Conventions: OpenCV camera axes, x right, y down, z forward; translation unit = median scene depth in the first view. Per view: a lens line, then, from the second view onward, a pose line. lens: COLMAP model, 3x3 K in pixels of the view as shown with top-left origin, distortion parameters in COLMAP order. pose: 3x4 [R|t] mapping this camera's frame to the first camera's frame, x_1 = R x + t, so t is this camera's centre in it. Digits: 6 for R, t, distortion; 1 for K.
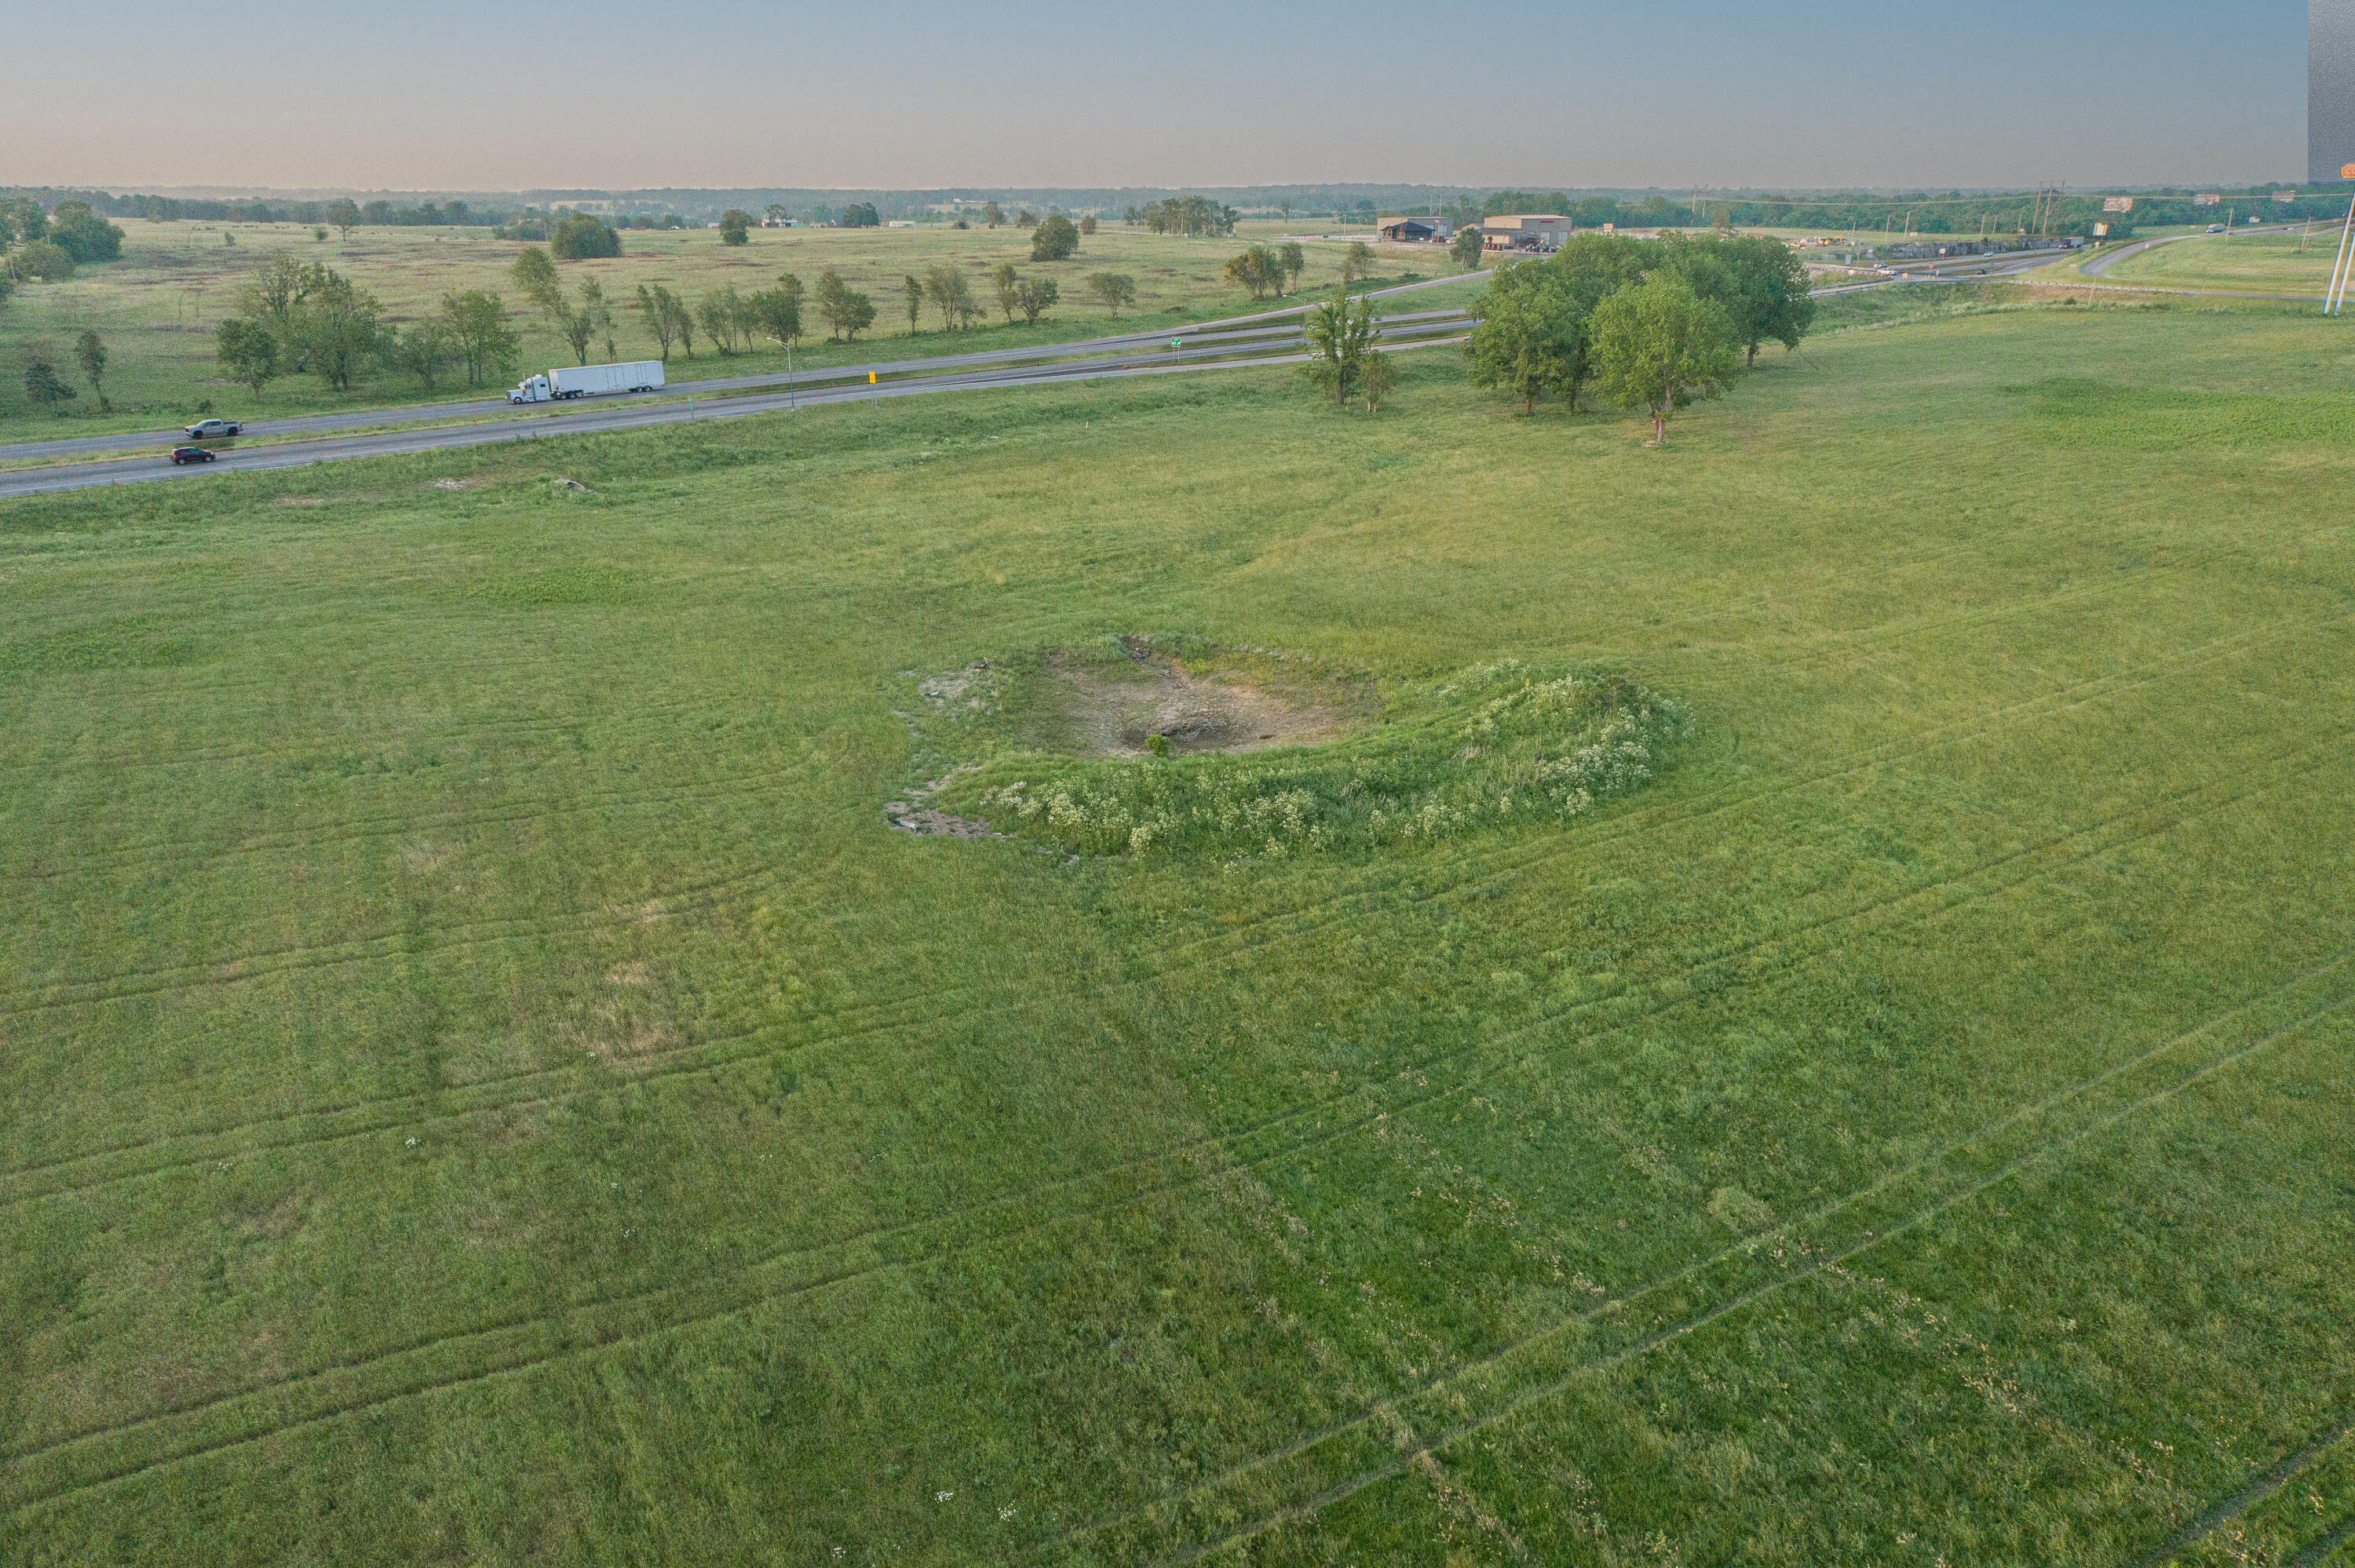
lens RADIAL K [[1608.7, 0, 1165.0], [0, 1608.7, 794.3], [0, 0, 1]] dist [-0.026769, 0.023435]
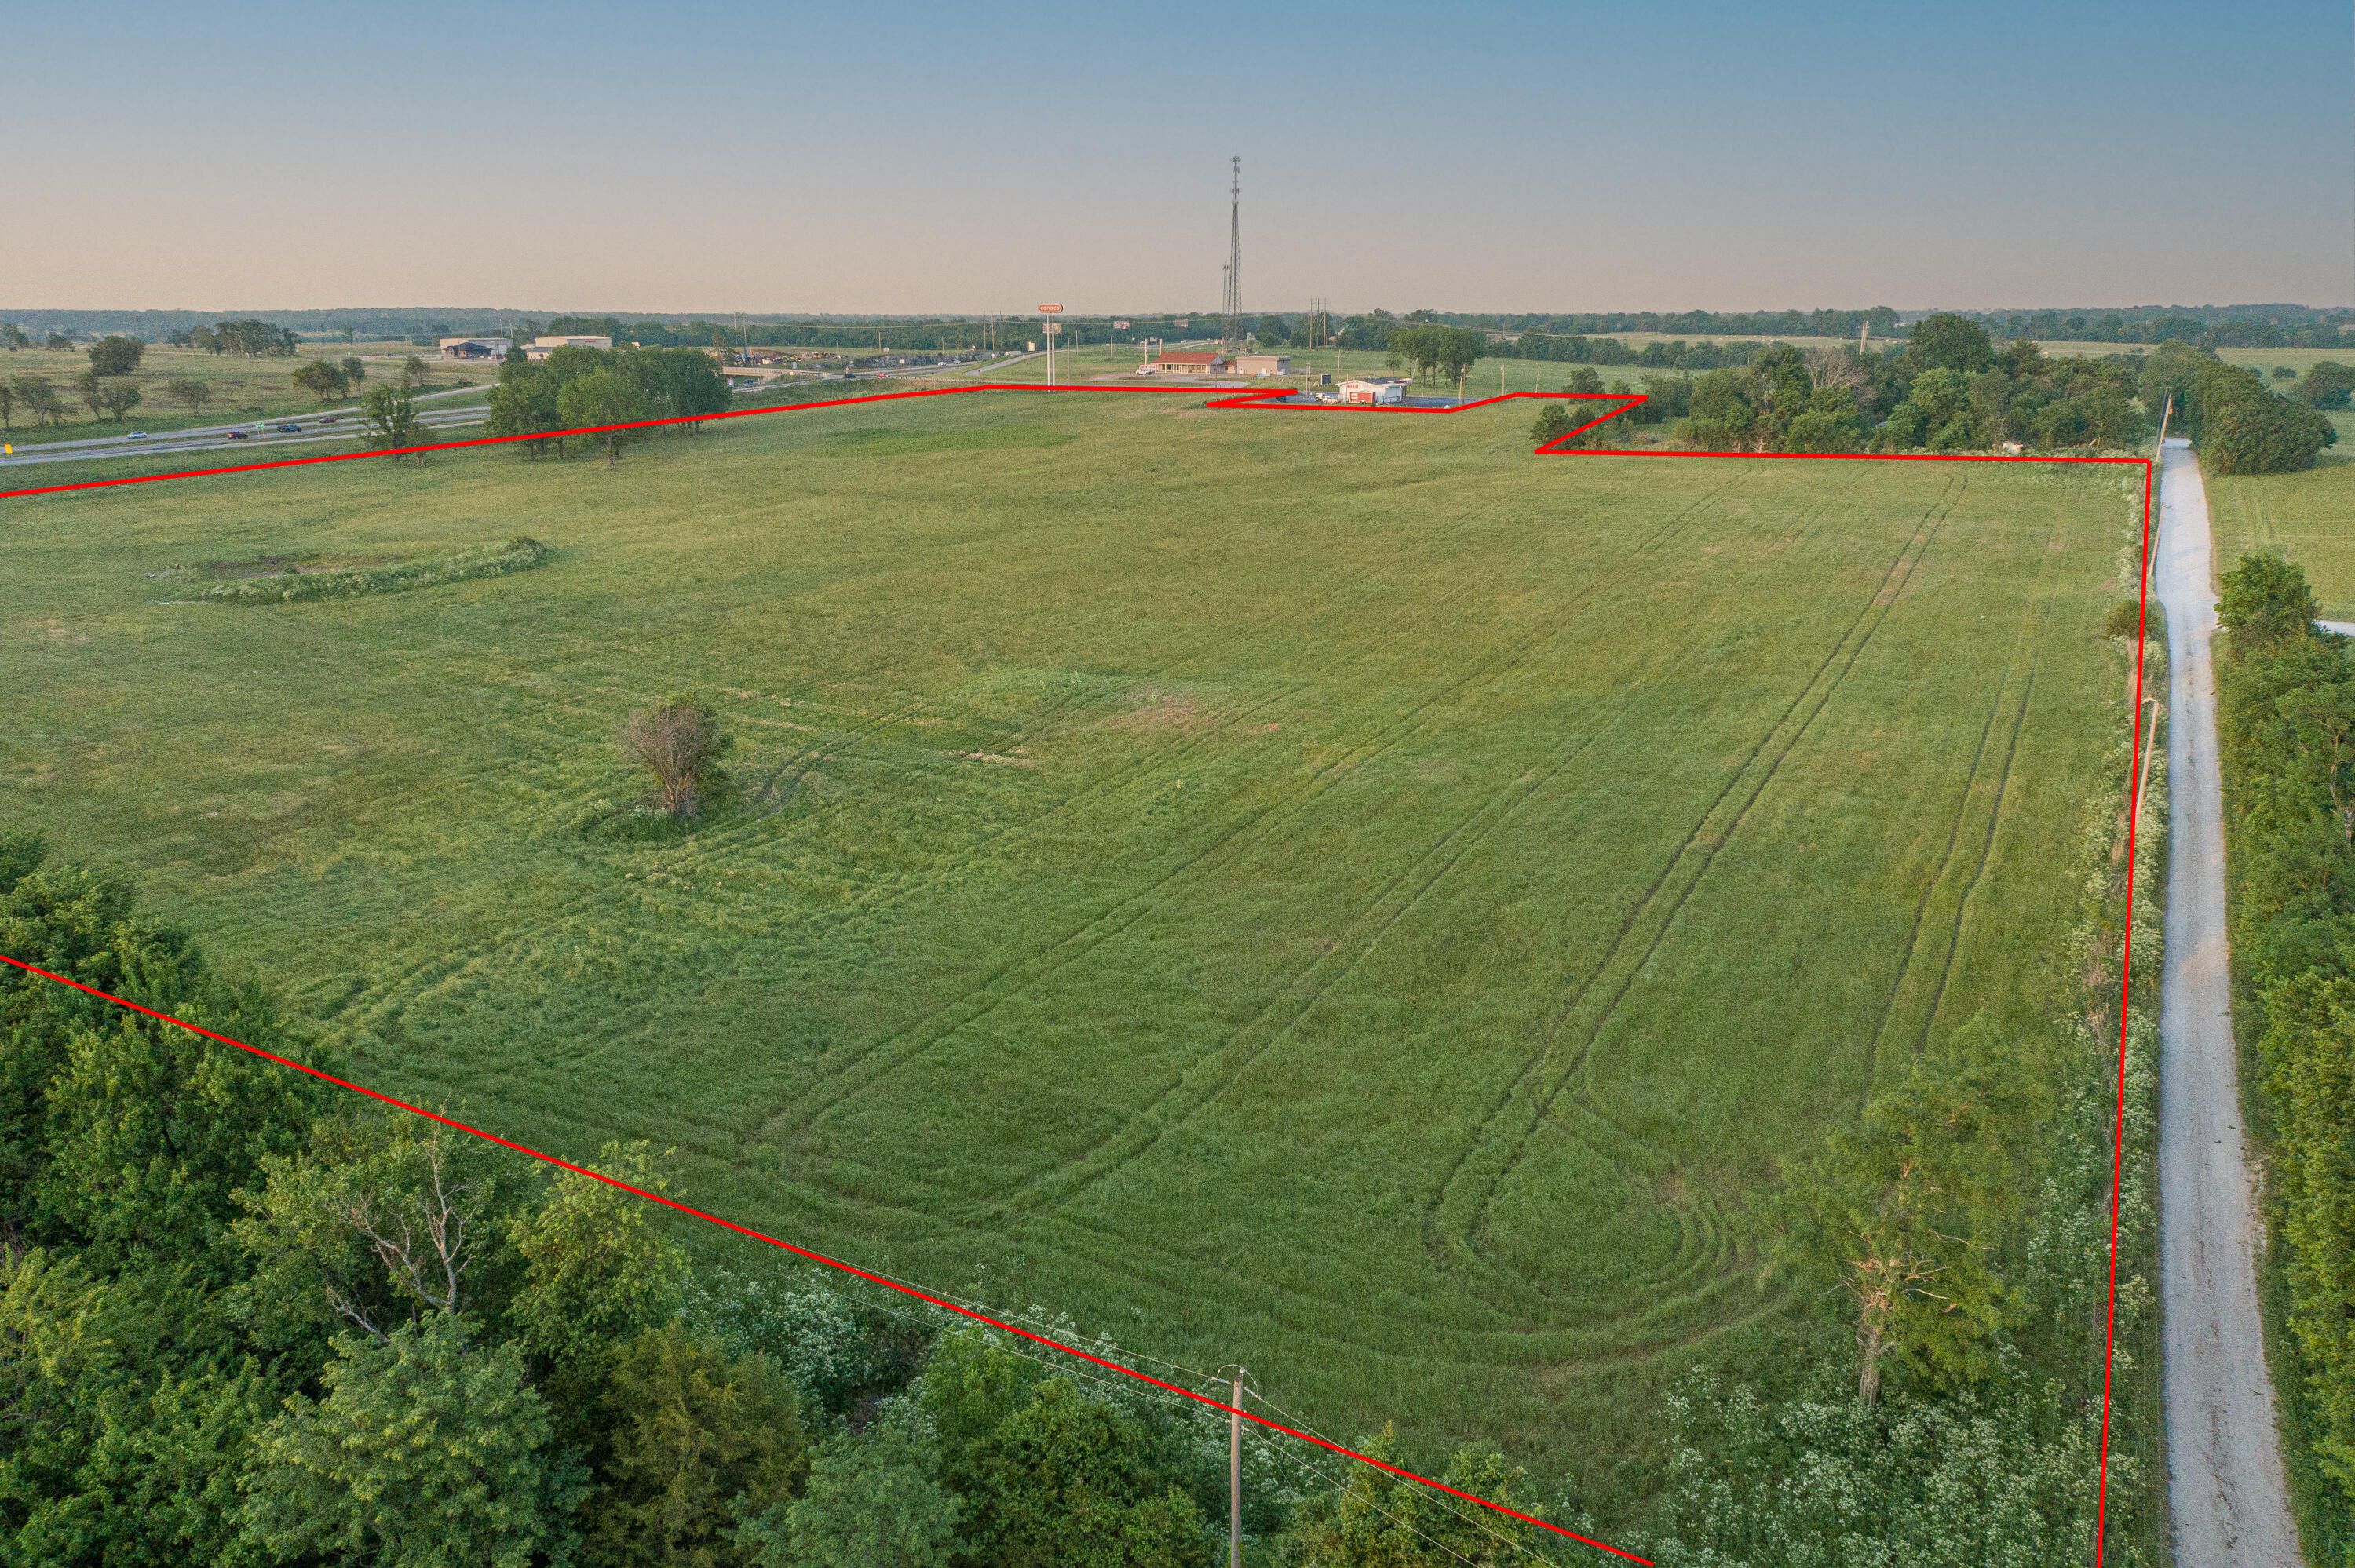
lens RADIAL K [[1608.7, 0, 1194.8], [0, 1608.7, 775.0], [0, 0, 1]] dist [-0.026769, 0.023435]
pose [[0.858592, -0.132252, 0.495306, -0.015913], [0.172107, 0.984439, -0.035485, 0.134661], [-0.482906, 0.115713, 0.867993, -0.360941]]
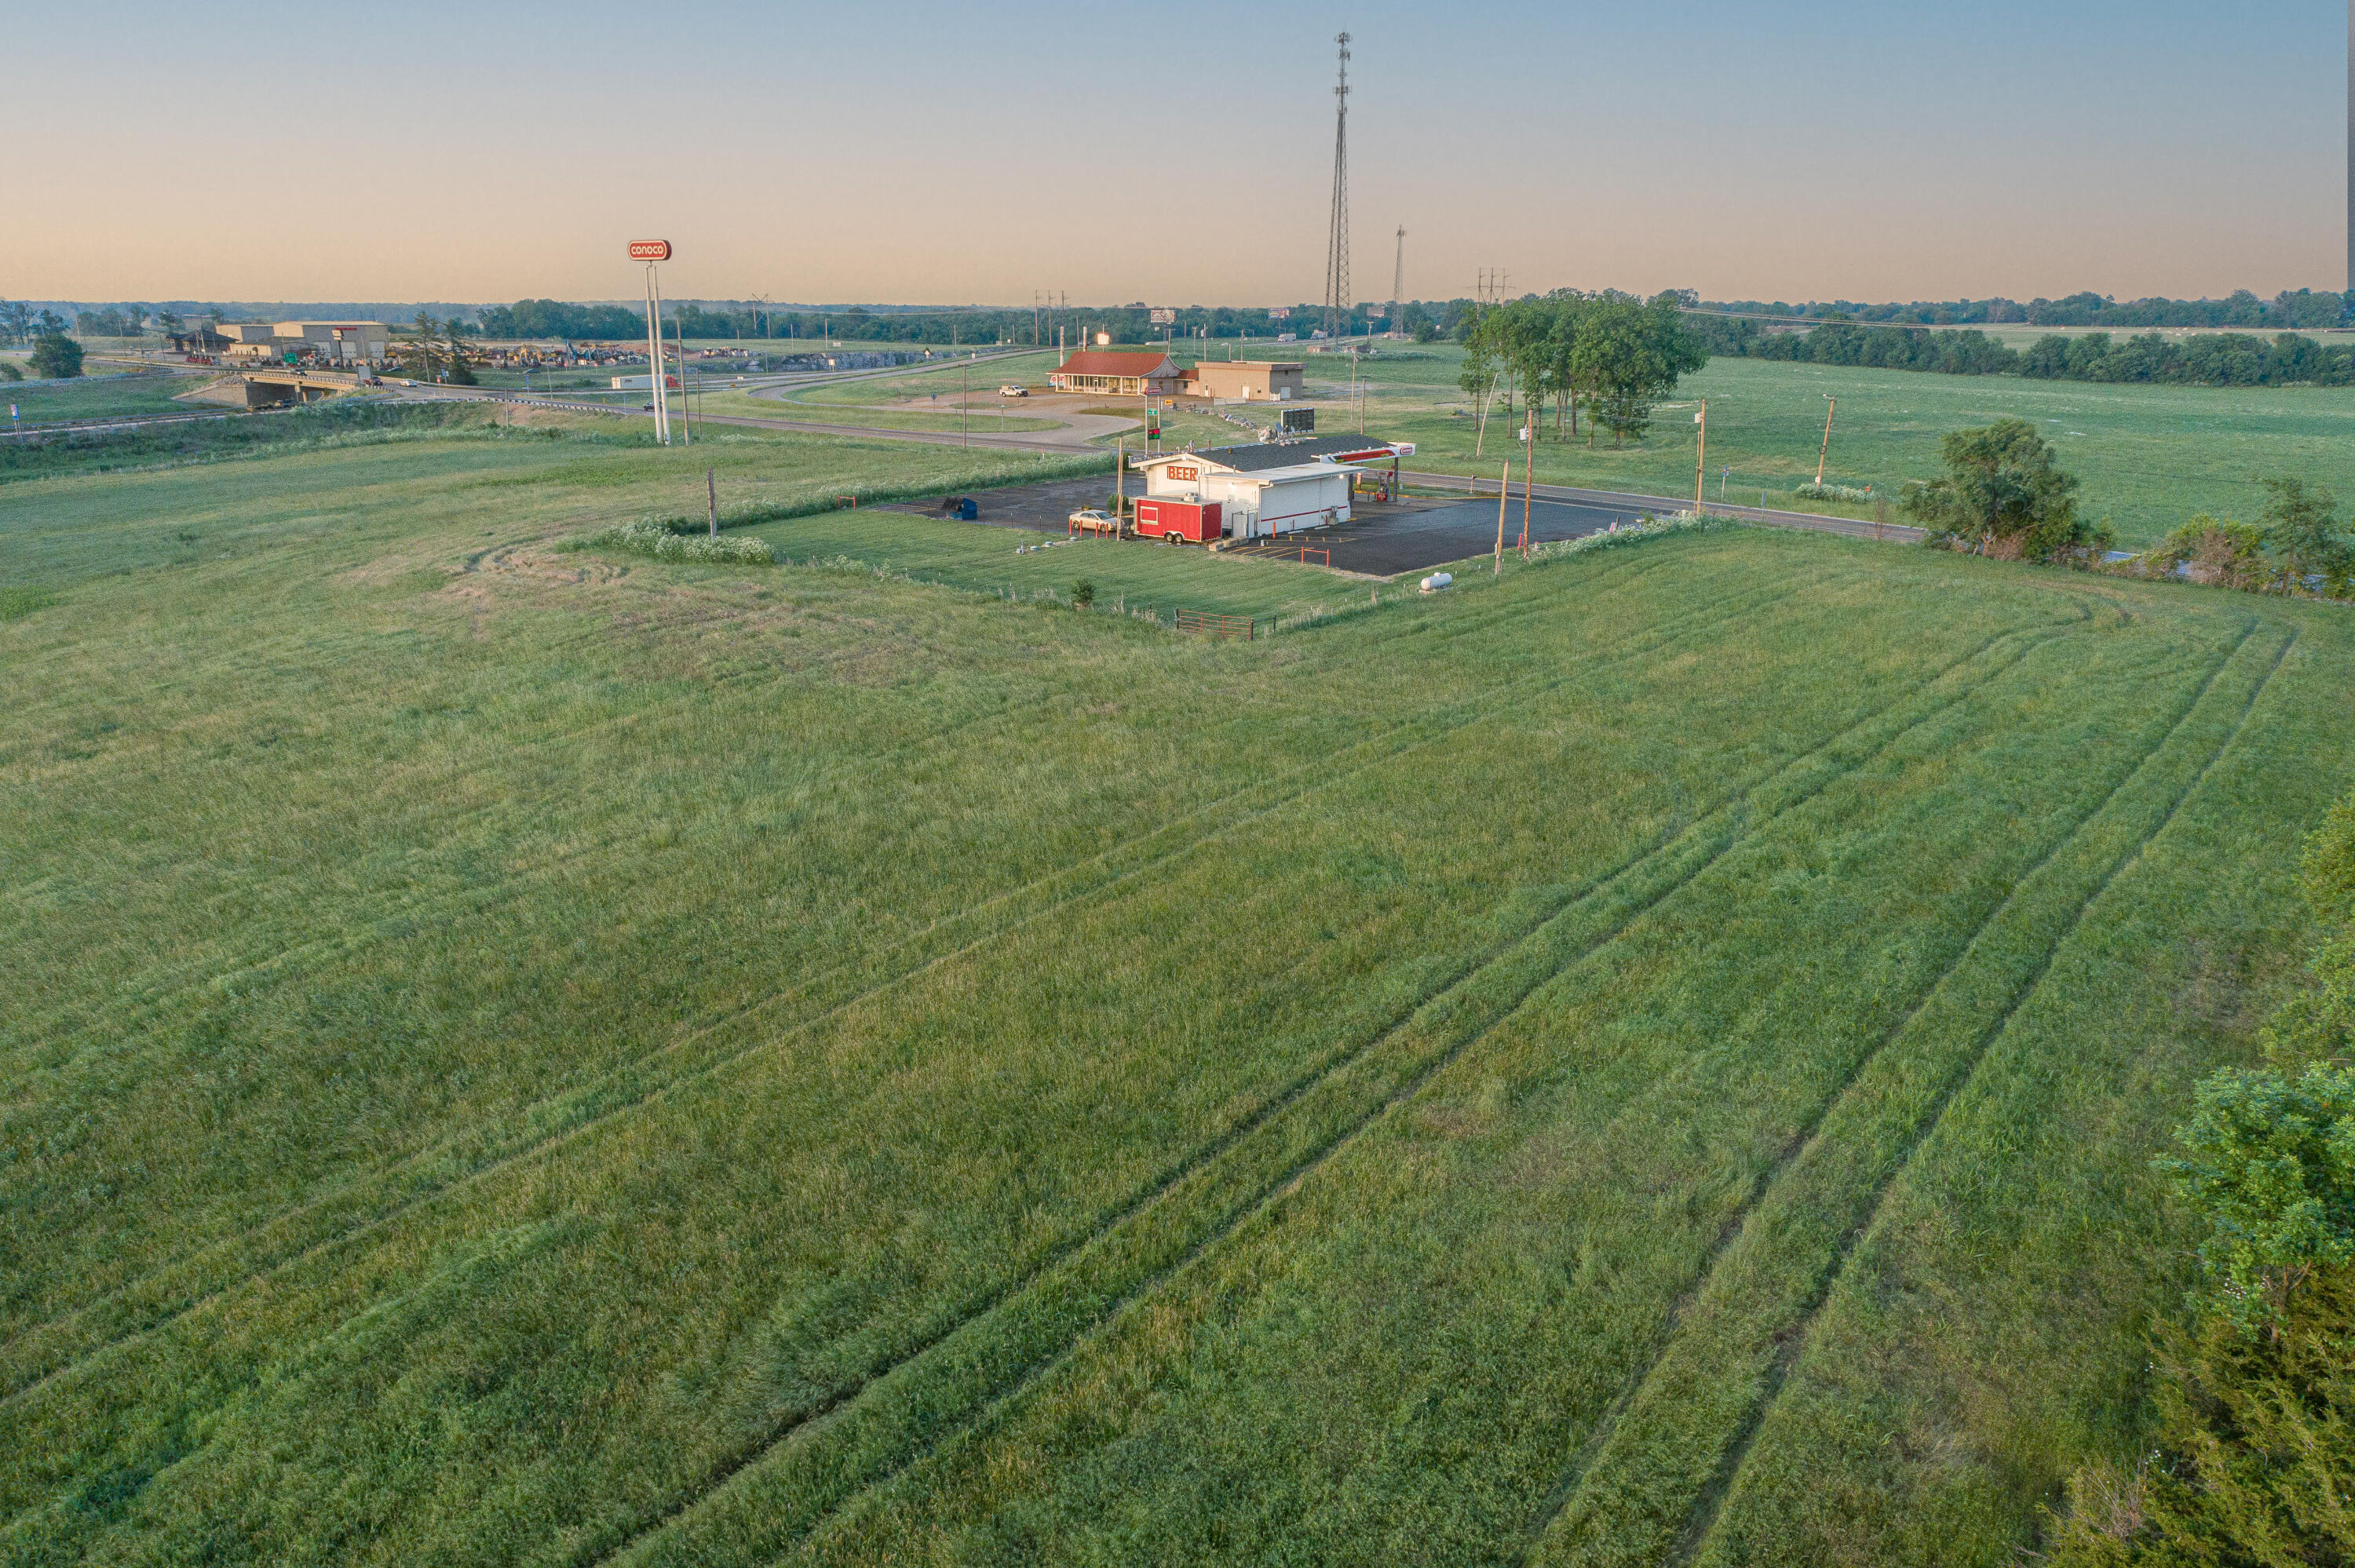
lens RADIAL K [[1608.7, 0, 1168.3], [0, 1608.7, 781.8], [0, 0, 1]] dist [-0.026769, 0.023435]
pose [[0.938489, -0.089955, 0.333386, 0.546981], [0.114467, 0.991926, -0.054583, -0.069539], [-0.325785, 0.089388, 0.941209, 0.212471]]
